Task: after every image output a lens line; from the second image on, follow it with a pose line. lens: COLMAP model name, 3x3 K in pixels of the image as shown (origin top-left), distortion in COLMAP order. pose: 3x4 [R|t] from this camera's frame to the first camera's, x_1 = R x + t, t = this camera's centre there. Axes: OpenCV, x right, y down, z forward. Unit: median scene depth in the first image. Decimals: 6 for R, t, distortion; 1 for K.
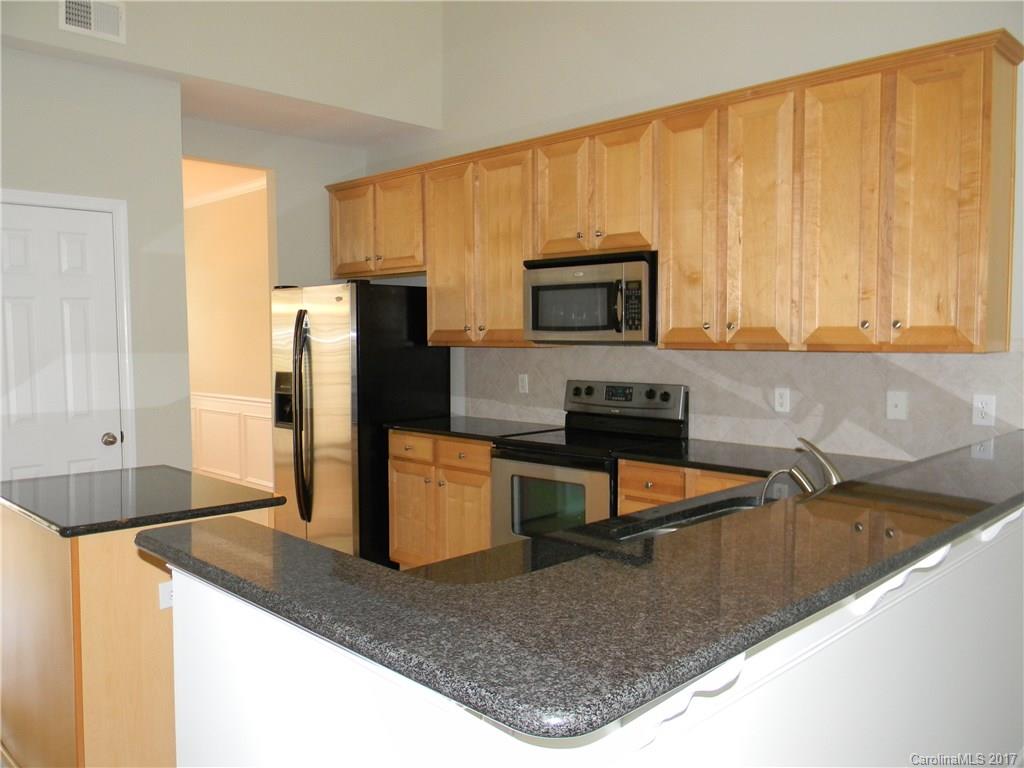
lens RADIAL K [[826.4, 0, 512.0], [0, 826.4, 384.0], [0, 0, 1]] dist [0.007366, -0.024197]
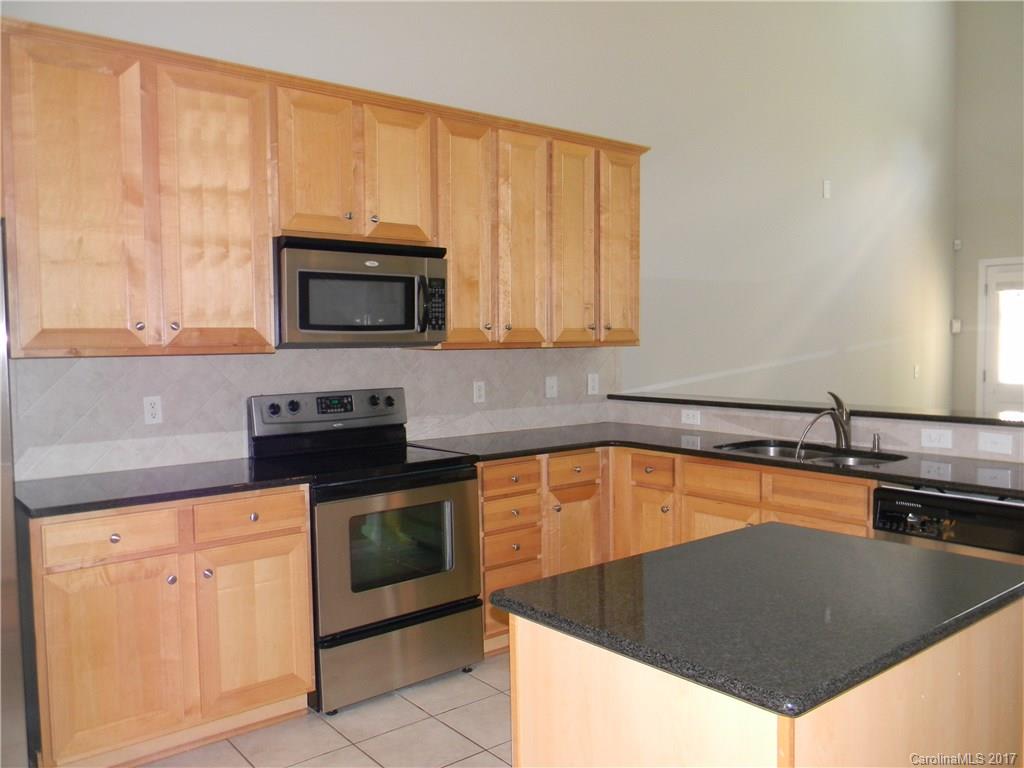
lens RADIAL K [[826.4, 0, 512.0], [0, 826.4, 384.0], [0, 0, 1]] dist [0.007366, -0.024197]
pose [[0.121061, -0.058916, 0.990895, -0.747382], [0.065383, 0.996543, 0.051264, -0.044617], [-0.990489, 0.058582, 0.124495, 0.762369]]
